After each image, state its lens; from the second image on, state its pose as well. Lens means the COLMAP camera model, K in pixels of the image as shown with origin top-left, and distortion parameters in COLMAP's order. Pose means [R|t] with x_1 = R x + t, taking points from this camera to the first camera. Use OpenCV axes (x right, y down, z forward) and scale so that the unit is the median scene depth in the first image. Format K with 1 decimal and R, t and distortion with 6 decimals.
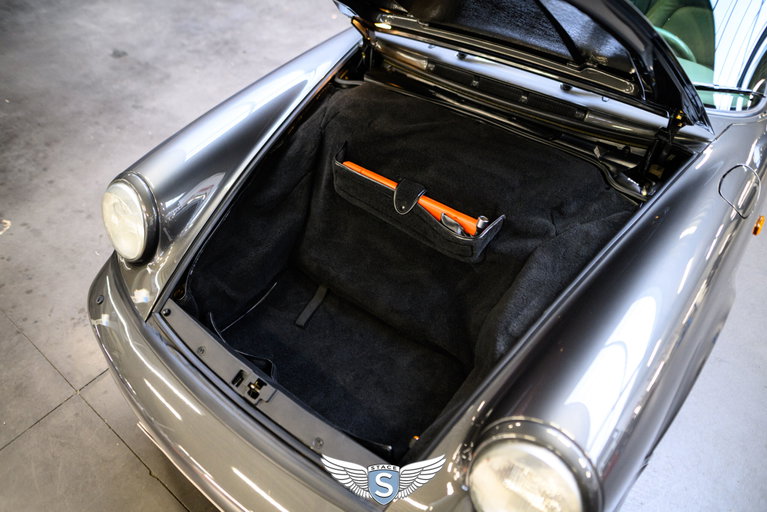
lens RADIAL K [[543.8, 0, 403.4], [0, 543.8, 255.9], [0, 0, 1]] dist [0.001202, 0.002682]
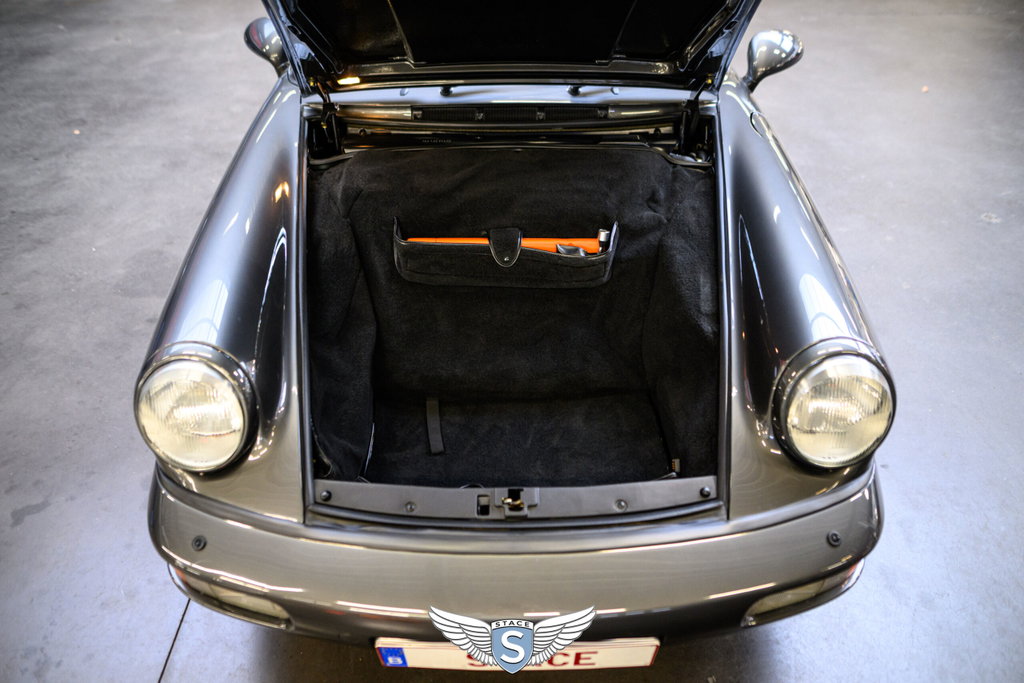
lens RADIAL K [[726.0, 0, 538.5], [0, 726.0, 341.4], [0, 0, 1]] dist [0.001202, 0.002682]
pose [[0.771612, -0.398899, 0.495475, -0.587293], [0.429909, 0.901135, 0.055984, -0.014361], [-0.468822, 0.169811, 0.866816, -0.003122]]
